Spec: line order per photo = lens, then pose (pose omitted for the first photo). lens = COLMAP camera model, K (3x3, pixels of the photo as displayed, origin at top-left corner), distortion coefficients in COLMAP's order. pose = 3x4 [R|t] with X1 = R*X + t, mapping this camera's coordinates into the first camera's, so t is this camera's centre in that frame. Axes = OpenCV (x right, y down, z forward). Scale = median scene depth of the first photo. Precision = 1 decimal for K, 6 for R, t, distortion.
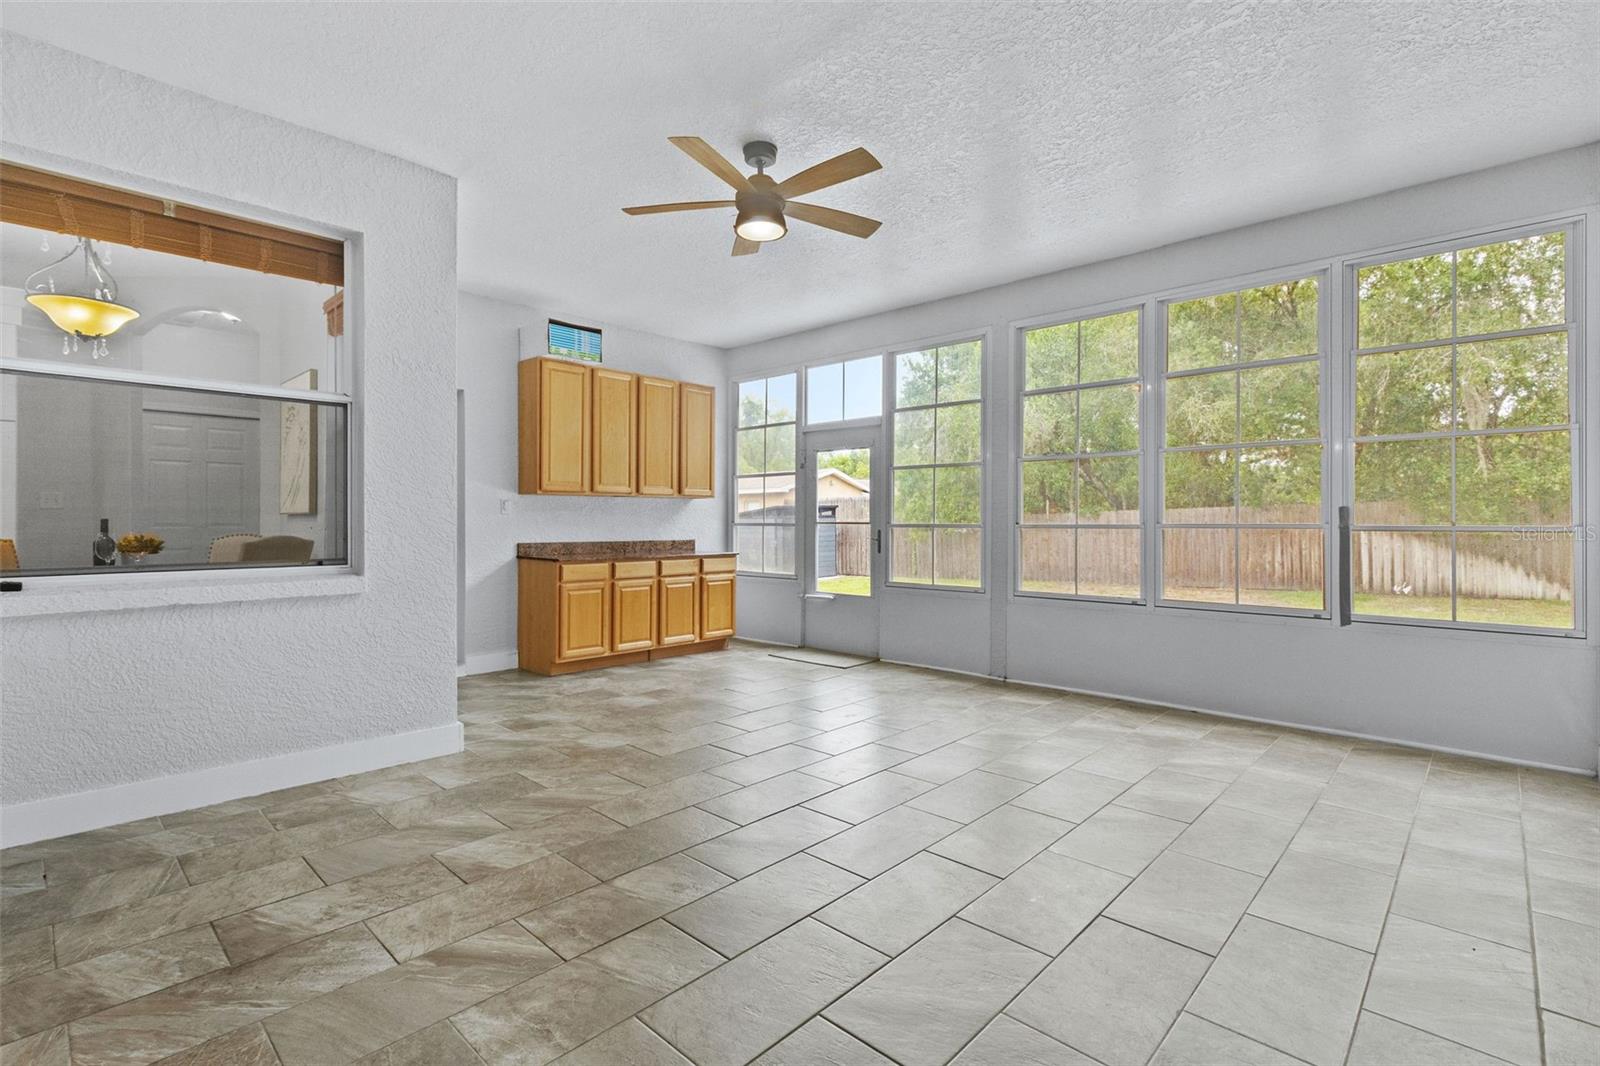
lens RADIAL K [[734.6, 0, 791.8], [0, 734.6, 523.9], [0, 0, 1]] dist [0.010442, -0.000490]
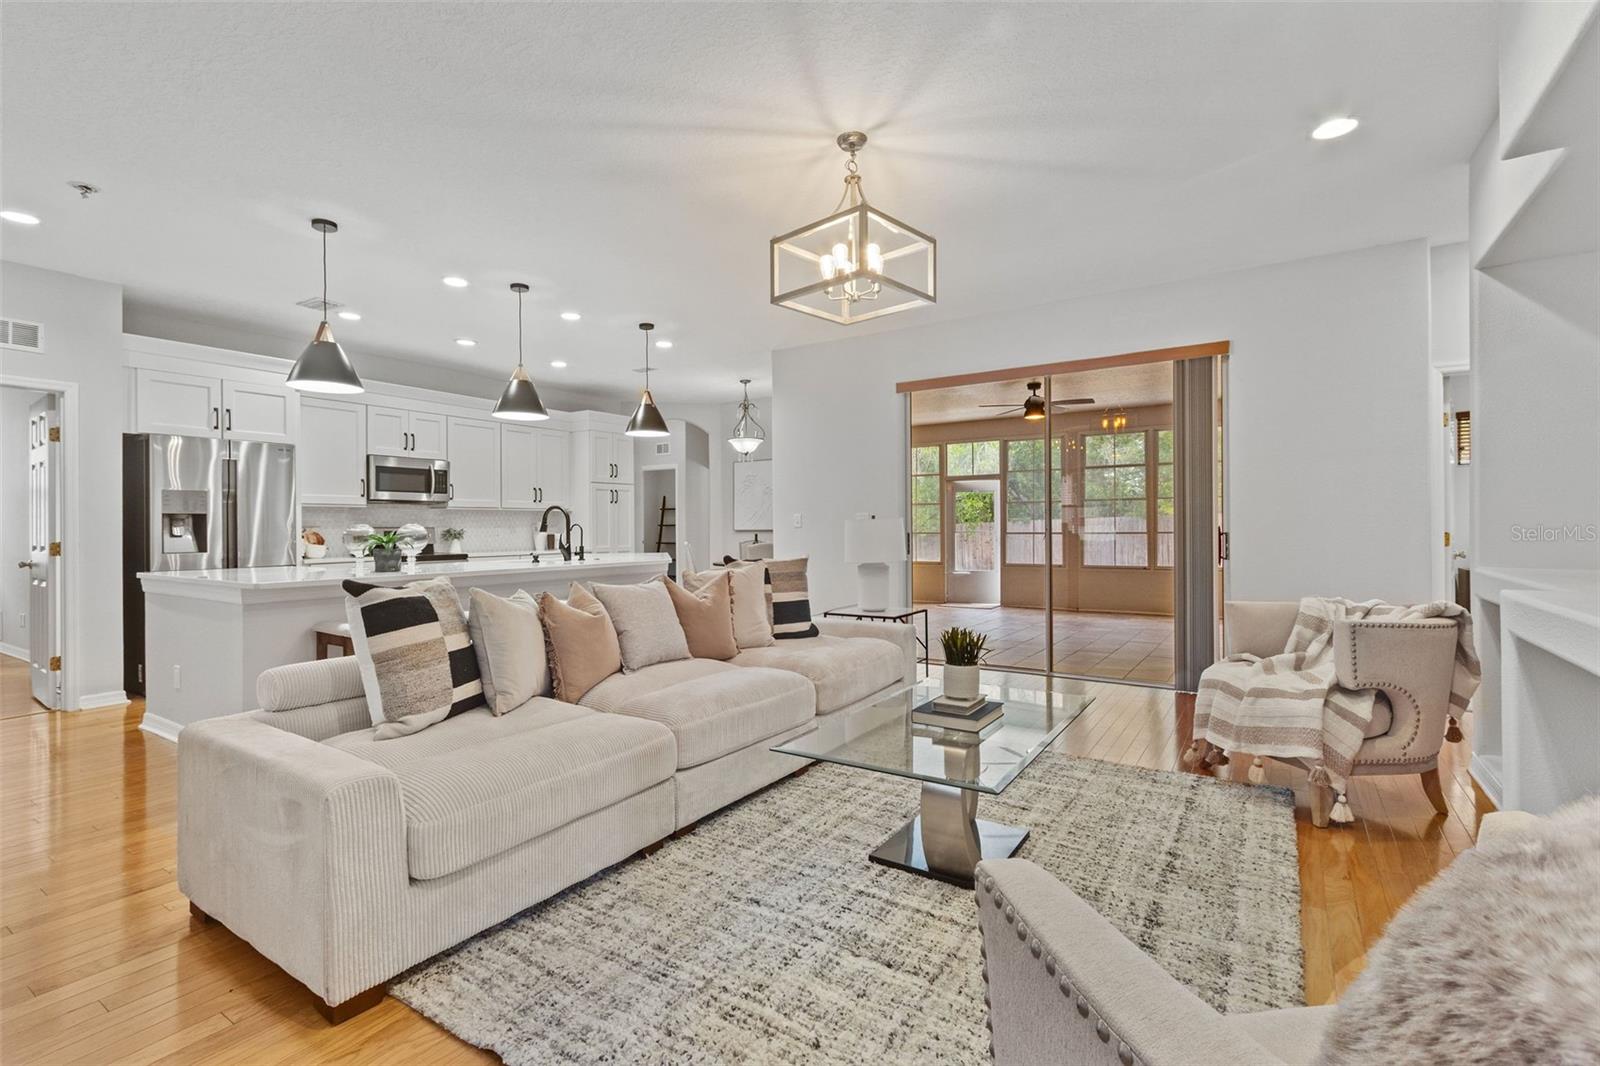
lens RADIAL K [[734.6, 0, 794.6], [0, 734.6, 525.1], [0, 0, 1]] dist [0.010442, -0.000490]
pose [[0.983471, -0.009883, 0.180796, -0.732368], [0.010332, 0.999945, -0.001540, -0.019858], [-0.180771, 0.003382, 0.983519, -0.742985]]
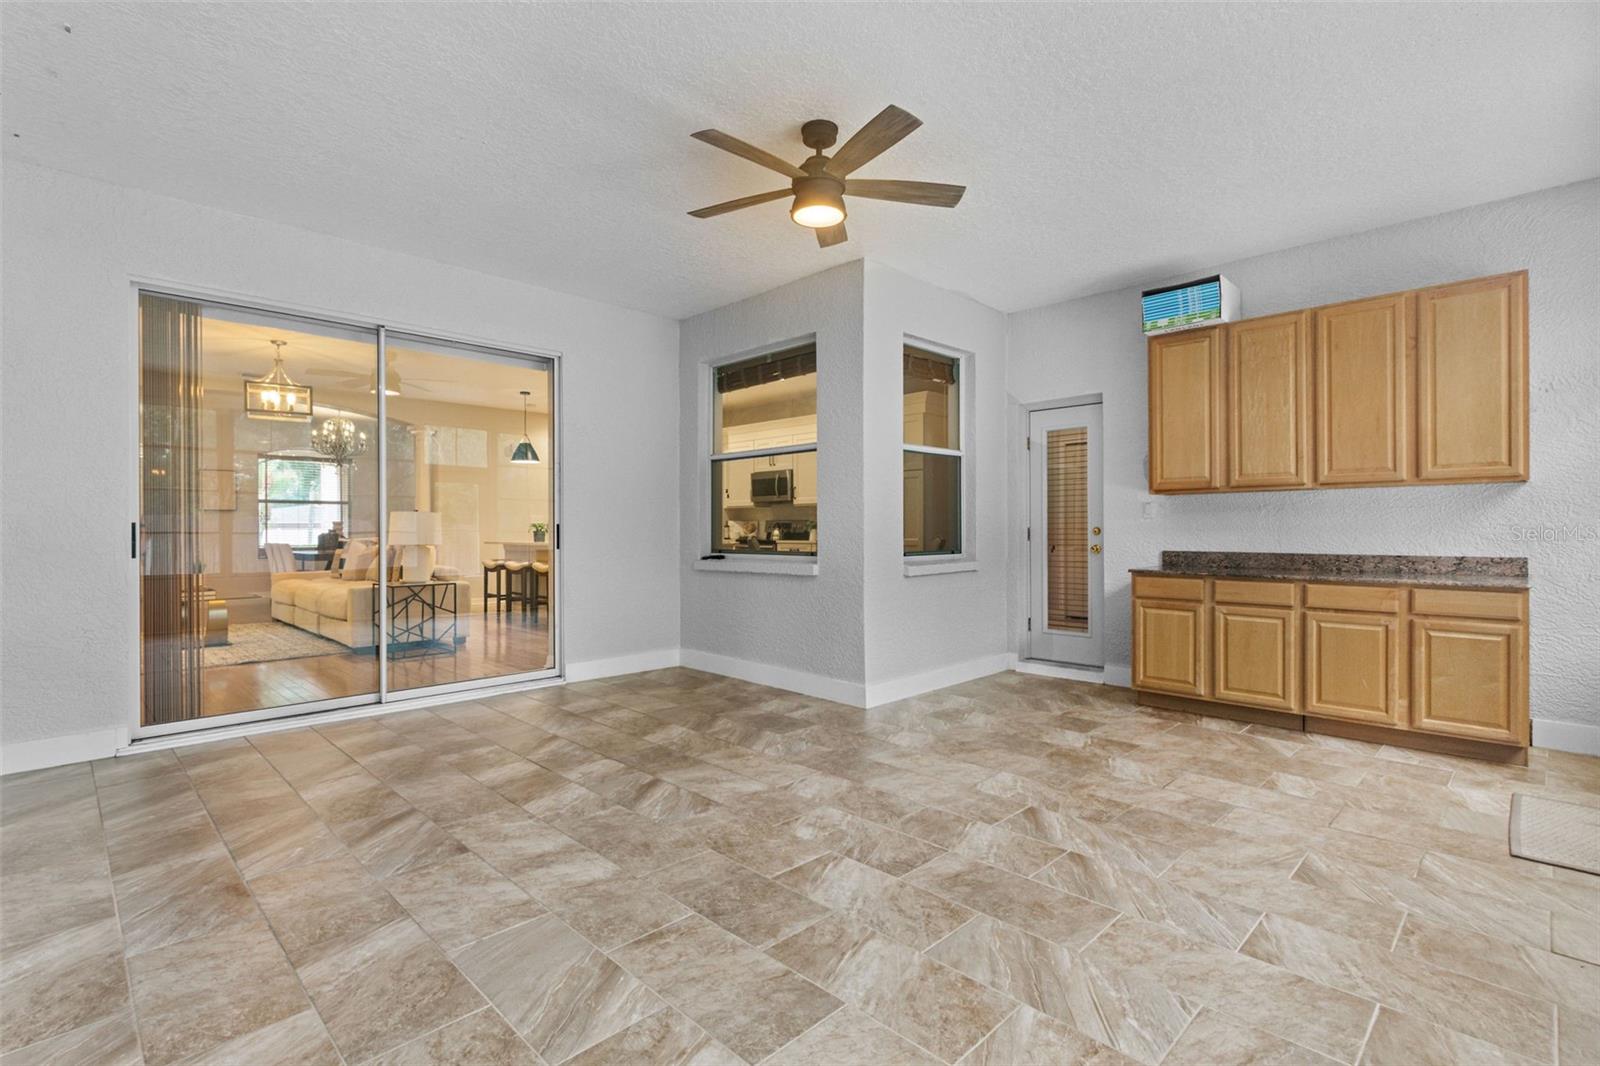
lens RADIAL K [[734.6, 0, 786.9], [0, 734.6, 530.7], [0, 0, 1]] dist [0.010442, -0.000490]
pose [[-0.032485, -0.000224, -0.999472, 0.784278], [-0.000351, 1.000000, -0.000213, 0.003543], [0.999472, 0.000343, -0.032485, 0.867337]]
